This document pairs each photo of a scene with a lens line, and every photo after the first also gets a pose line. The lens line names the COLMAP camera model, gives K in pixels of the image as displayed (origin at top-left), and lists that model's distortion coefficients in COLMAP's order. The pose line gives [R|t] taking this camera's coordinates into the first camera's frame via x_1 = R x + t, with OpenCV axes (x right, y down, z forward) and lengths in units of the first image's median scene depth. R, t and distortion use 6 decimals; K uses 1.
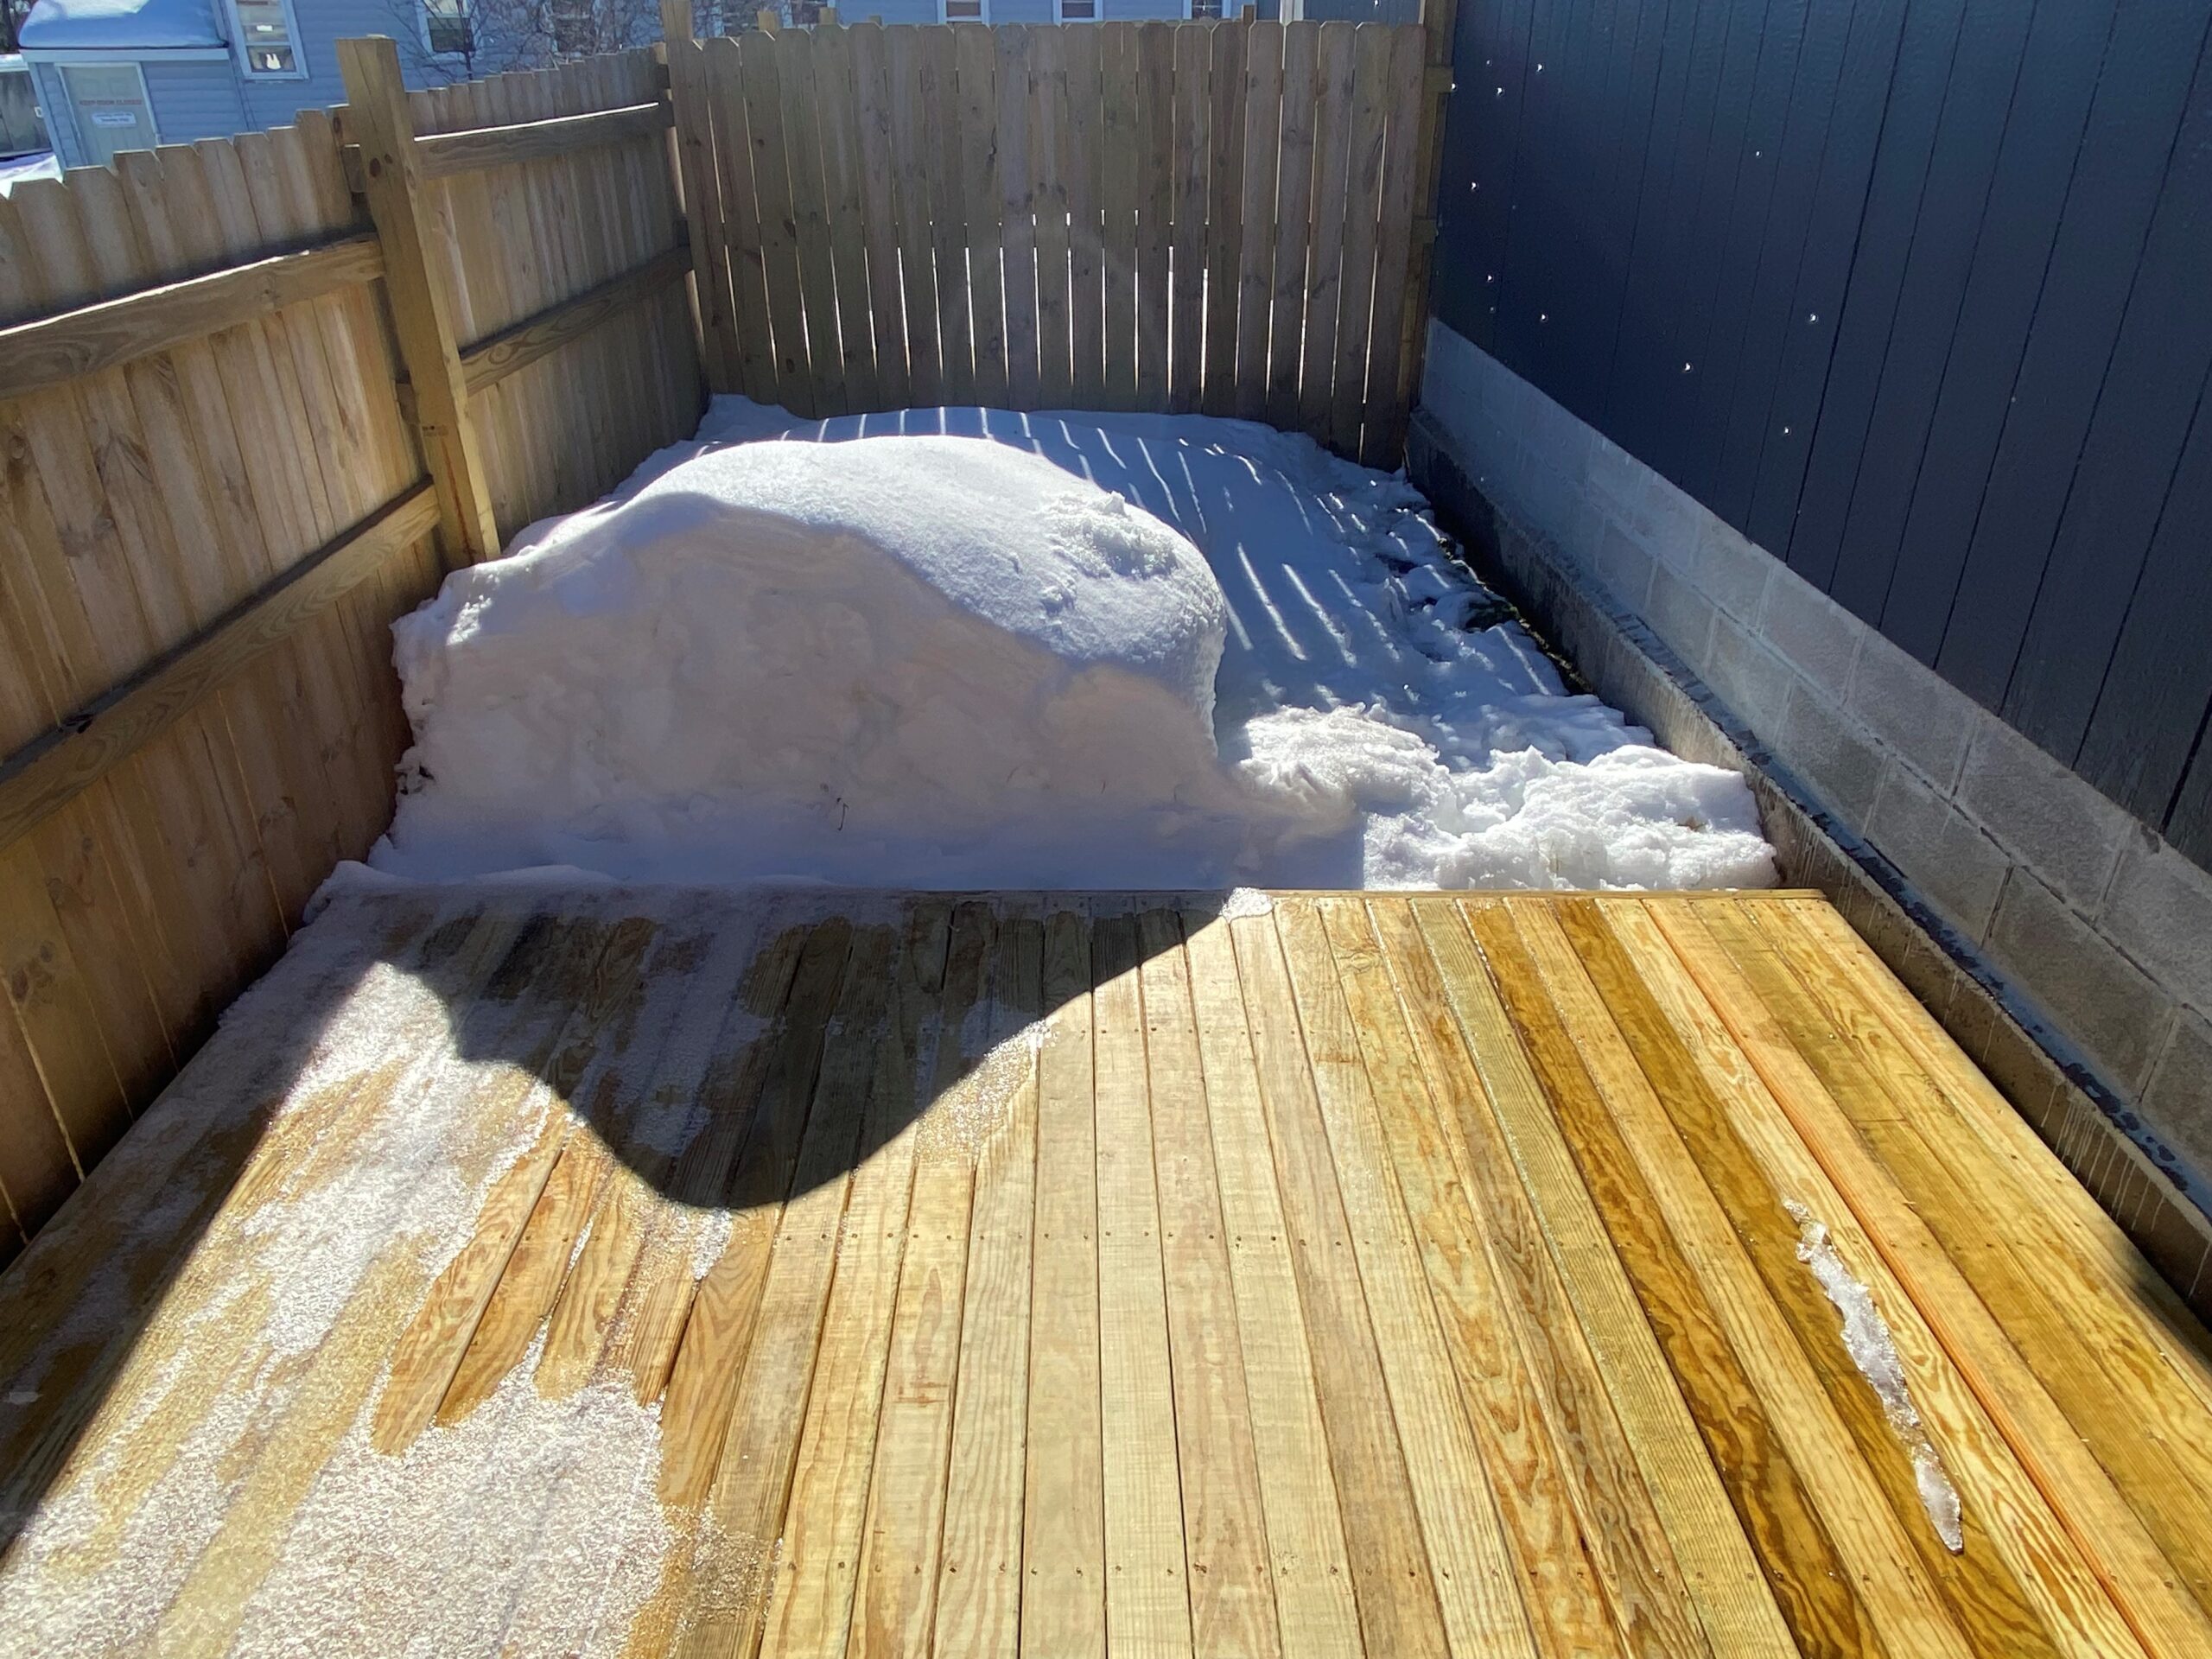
lens RADIAL K [[1417.1, 0, 1106.0], [0, 1417.1, 829.5], [0, 0, 1]] dist [0.051199, -0.057942]
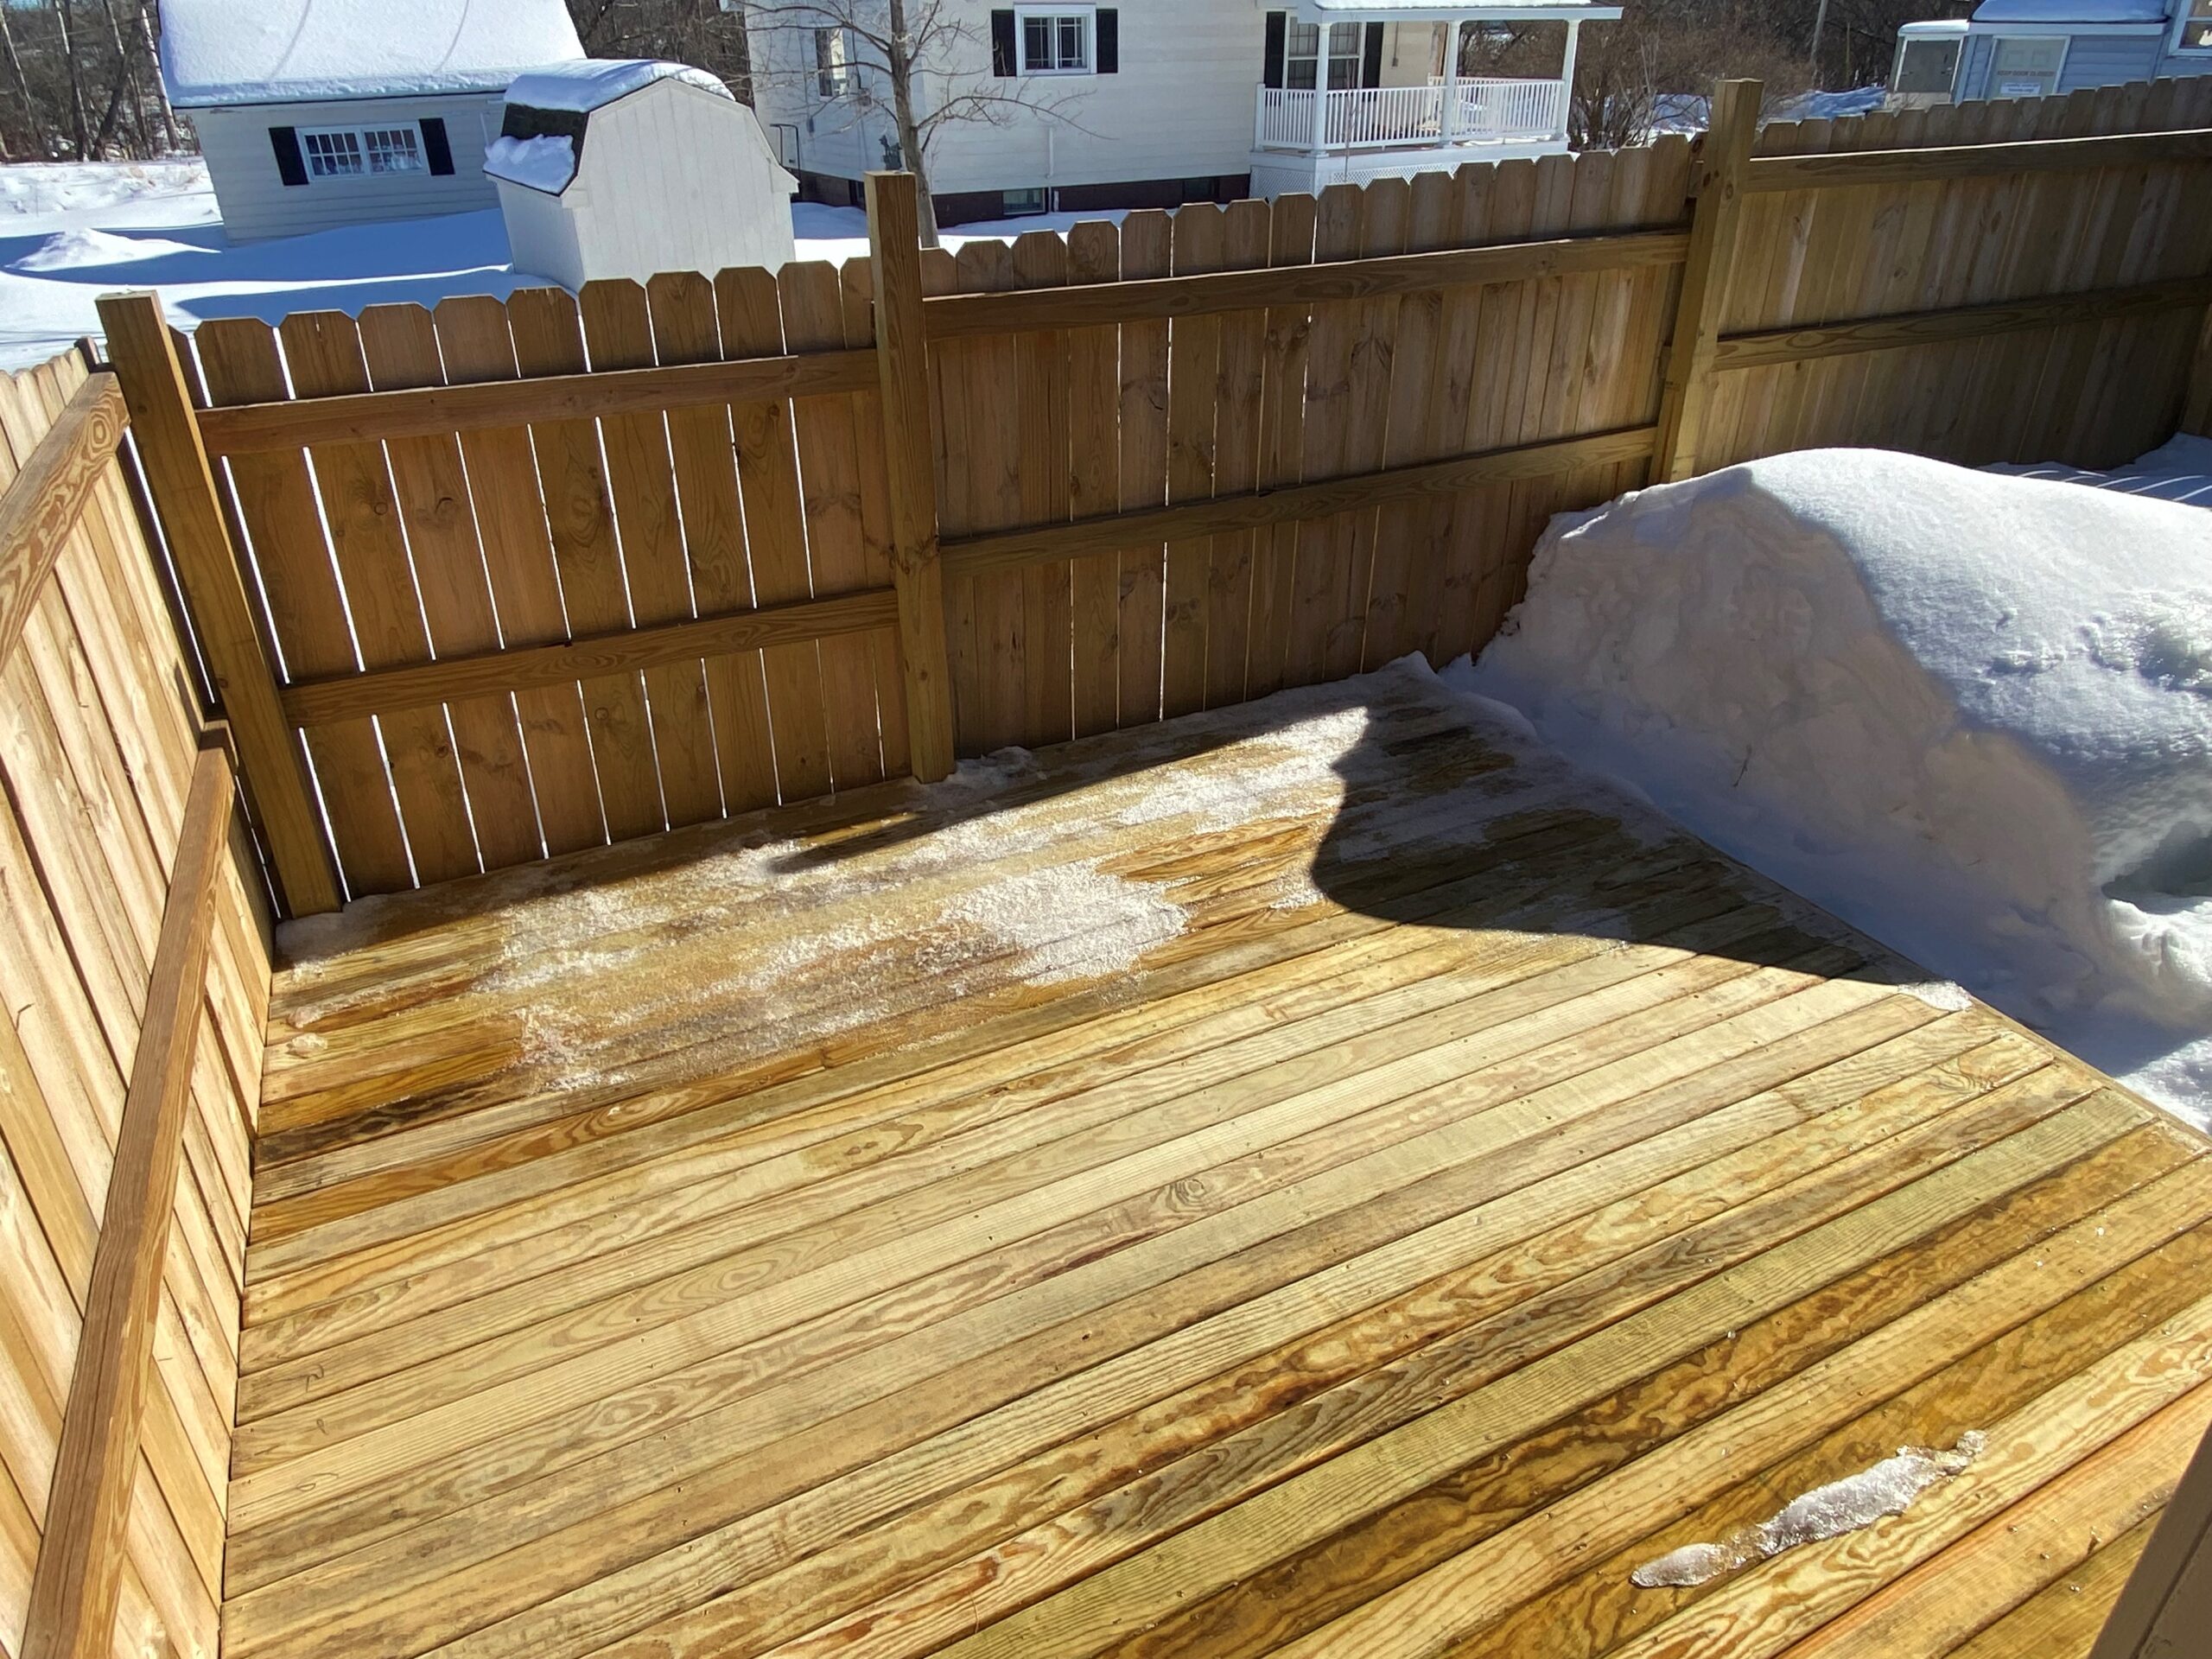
lens RADIAL K [[1434.3, 0, 1106.0], [0, 1434.3, 829.5], [0, 0, 1]] dist [0.047393, -0.053804]
pose [[0.430907, 0.435045, -0.790604, 0.668009], [-0.419434, 0.872285, 0.251385, -0.063762], [0.798996, 0.223283, 0.558346, -0.037468]]
